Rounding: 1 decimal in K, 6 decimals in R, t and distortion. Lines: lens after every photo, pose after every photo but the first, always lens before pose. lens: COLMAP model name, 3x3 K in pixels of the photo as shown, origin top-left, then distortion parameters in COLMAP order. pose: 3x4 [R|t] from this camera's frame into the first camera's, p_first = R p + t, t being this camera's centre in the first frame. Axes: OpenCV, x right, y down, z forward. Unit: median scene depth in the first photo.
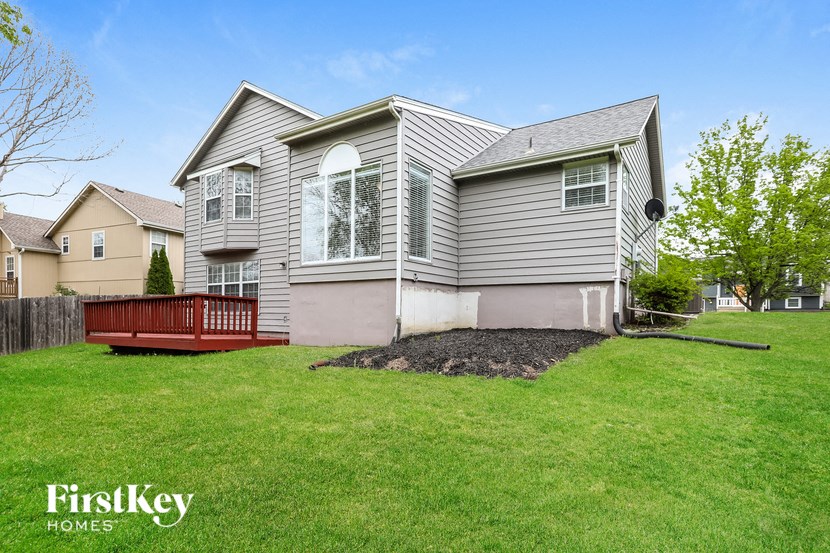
lens RADIAL K [[390.2, 0, 406.7], [0, 390.2, 277.5], [0, 0, 1]] dist [-0.027348, 0.001871]
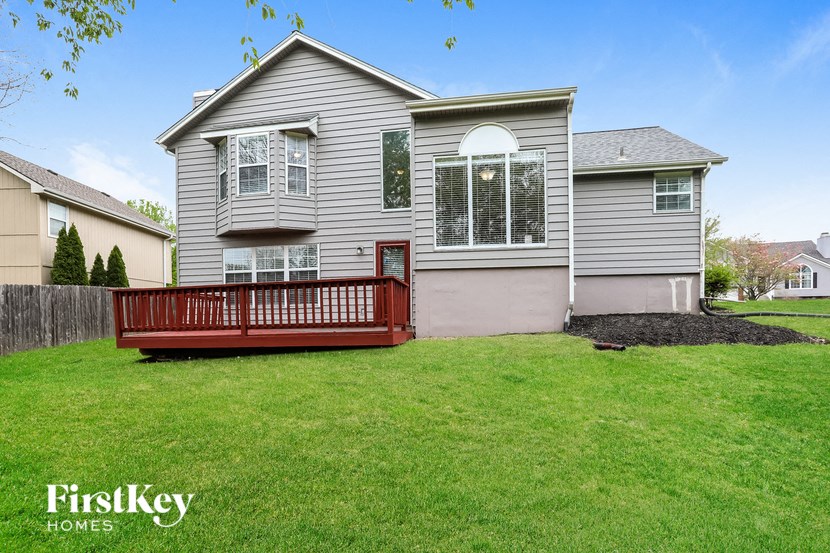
lens RADIAL K [[390.2, 0, 410.4], [0, 390.2, 280.1], [0, 0, 1]] dist [-0.027348, 0.001871]
pose [[0.931770, 0.015807, 0.362705, -0.572095], [-0.017499, 0.999846, 0.001378, 0.034545], [-0.362627, -0.007631, 0.931903, 0.142899]]
